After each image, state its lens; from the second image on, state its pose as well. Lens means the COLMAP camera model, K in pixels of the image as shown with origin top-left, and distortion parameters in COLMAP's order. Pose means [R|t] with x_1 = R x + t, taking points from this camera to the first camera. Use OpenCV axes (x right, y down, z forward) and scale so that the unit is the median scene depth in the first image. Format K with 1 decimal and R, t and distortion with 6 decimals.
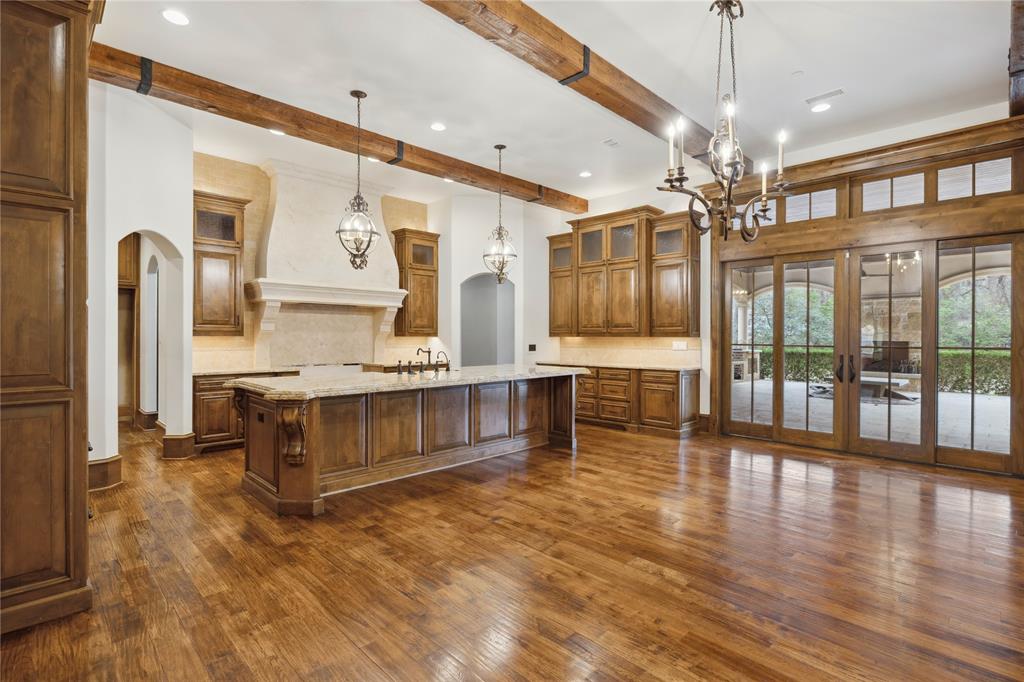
lens RADIAL K [[487.6, 0, 513.1], [0, 487.6, 337.2], [0, 0, 1]] dist [-0.008583, 0.001699]
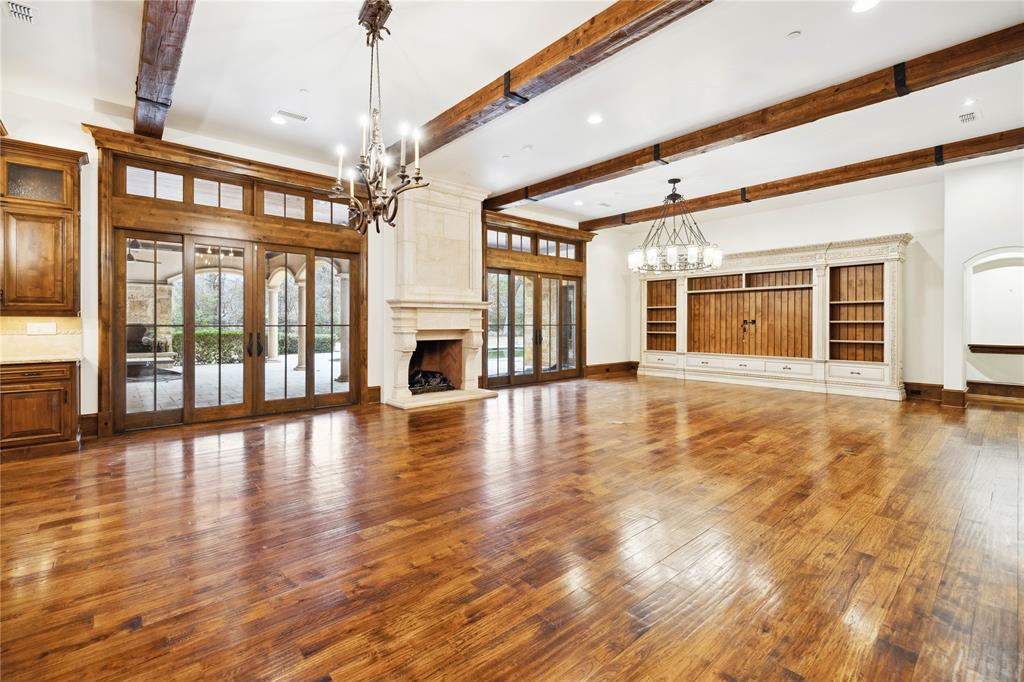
lens RADIAL K [[444.7, 0, 497.9], [0, 444.7, 324.8], [0, 0, 1]] dist [0.002495, -0.000056]
pose [[0.080486, -0.009501, 0.996710, -0.307985], [0.001035, 0.999955, 0.009449, 0.007206], [-0.996755, 0.000271, 0.080493, 0.307775]]
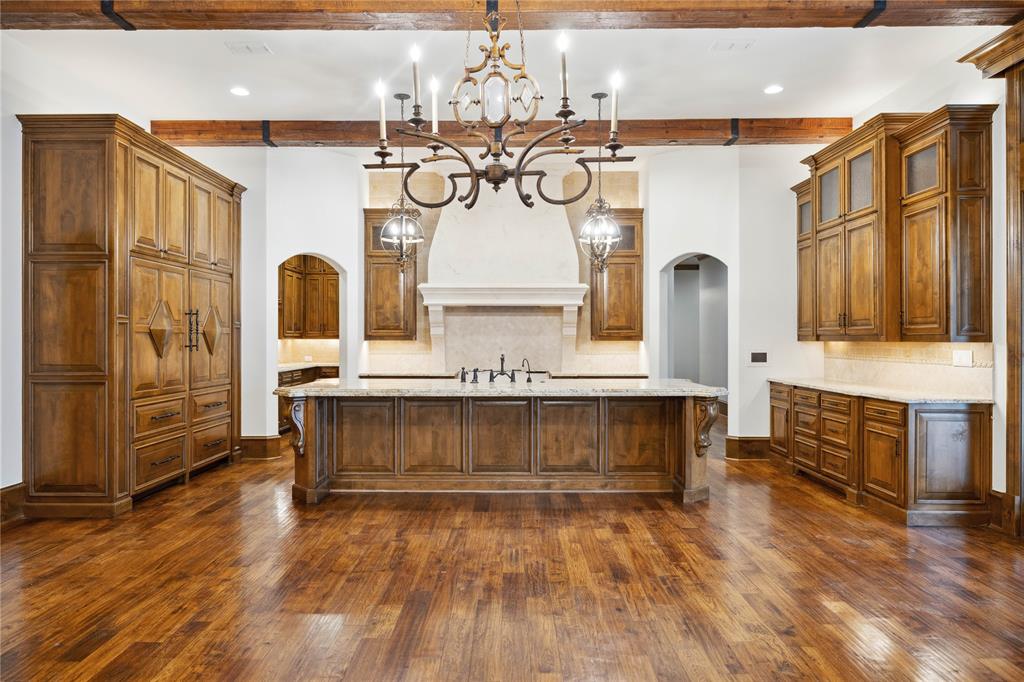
lens RADIAL K [[648.2, 0, 506.2], [0, 648.2, 337.4], [0, 0, 1]] dist [-0.007131, 0.003583]
pose [[0.707804, -0.003044, -0.706402, 0.566166], [-0.000619, 0.999988, -0.004930, -0.001821], [0.706409, 0.003927, 0.707793, 0.162549]]
